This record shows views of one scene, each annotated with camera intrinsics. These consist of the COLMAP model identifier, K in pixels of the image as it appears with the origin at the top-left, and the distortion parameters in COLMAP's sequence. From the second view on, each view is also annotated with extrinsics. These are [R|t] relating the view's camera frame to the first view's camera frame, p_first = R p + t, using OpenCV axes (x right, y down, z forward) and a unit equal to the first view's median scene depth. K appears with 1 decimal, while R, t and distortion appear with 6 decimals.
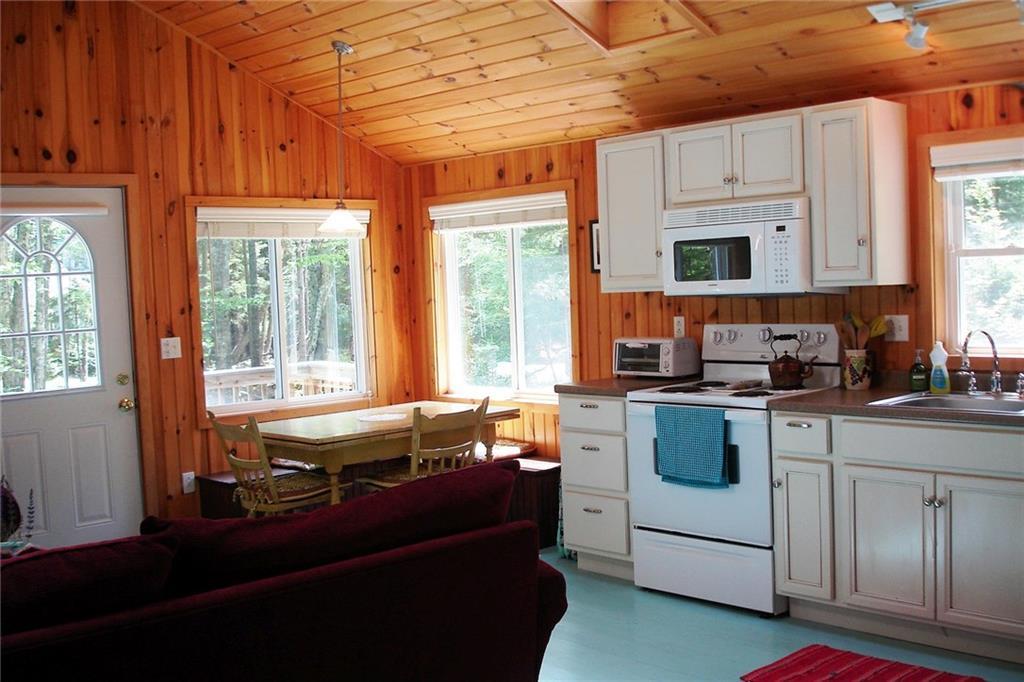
lens RADIAL K [[1157.2, 0, 513.3], [0, 1157.2, 358.9], [0, 0, 1]] dist [-0.015371, -0.216687]
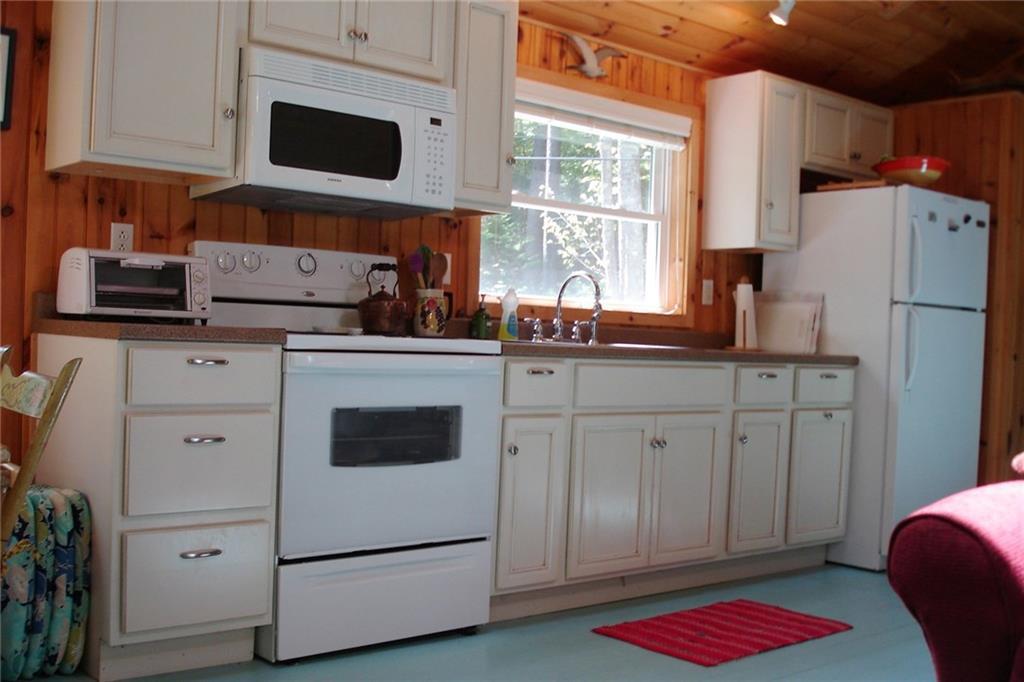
lens RADIAL K [[1157.2, 0, 513.3], [0, 1157.2, 358.9], [0, 0, 1]] dist [-0.015371, -0.216687]
pose [[0.031477, 0.017029, 0.999359, -0.508005], [0.026368, 0.999493, -0.017862, 0.056365], [-0.999157, 0.026913, 0.031012, 0.897825]]
